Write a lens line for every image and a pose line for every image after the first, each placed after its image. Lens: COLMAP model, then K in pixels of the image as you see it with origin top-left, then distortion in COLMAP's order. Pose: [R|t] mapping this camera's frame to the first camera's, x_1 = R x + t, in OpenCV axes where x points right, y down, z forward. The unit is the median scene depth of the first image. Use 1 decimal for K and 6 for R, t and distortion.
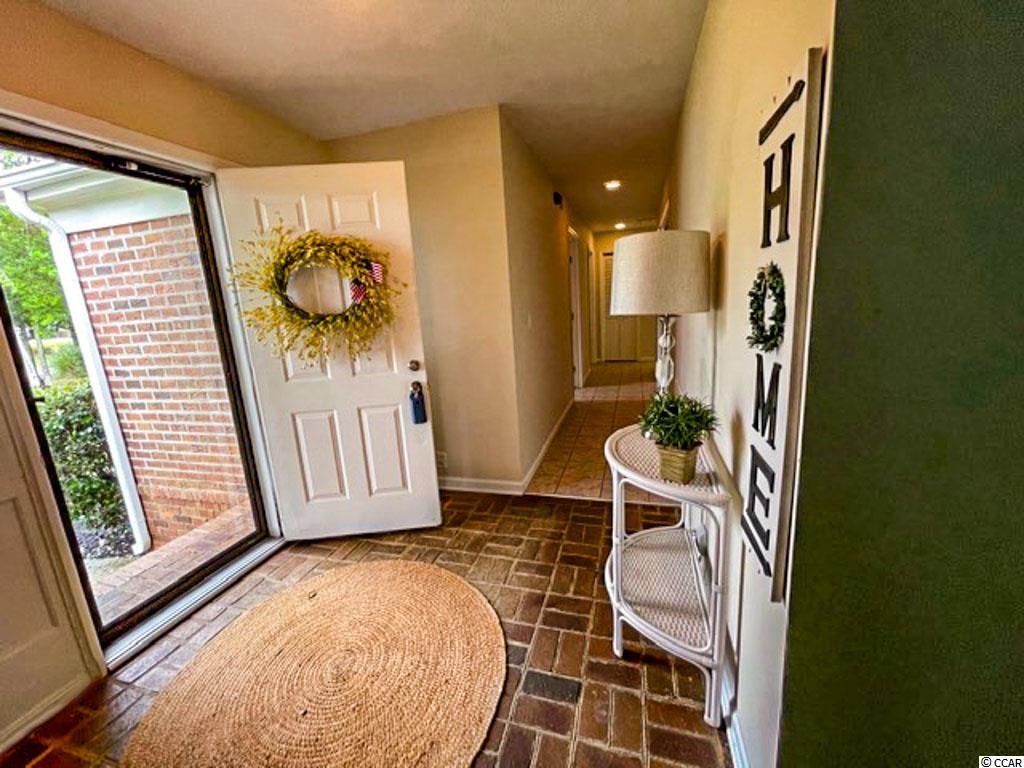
lens RADIAL K [[413.9, 0, 511.2], [0, 413.9, 384.4], [0, 0, 1]] dist [-0.002460, 0.000993]
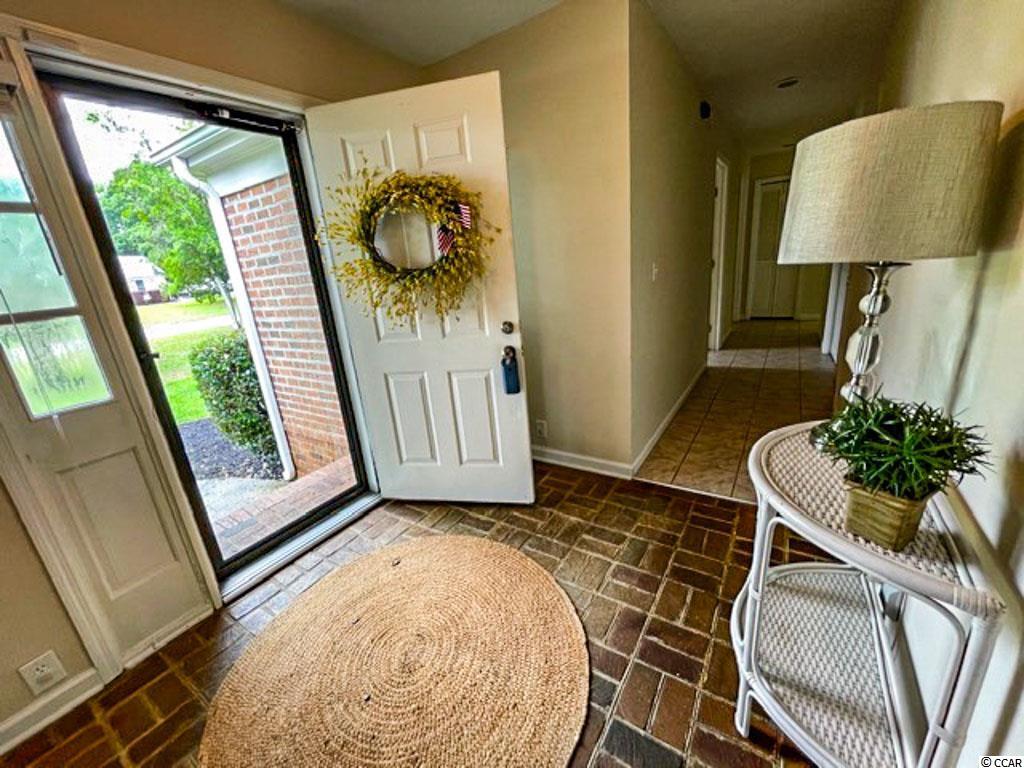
lens RADIAL K [[413.9, 0, 508.5], [0, 413.9, 382.1], [0, 0, 1]] dist [-0.002460, 0.000993]
pose [[0.955828, 0.063396, -0.287008, 0.025143], [-0.031301, 0.992864, 0.115067, -0.033934], [0.292255, -0.101001, 0.950992, 0.185086]]
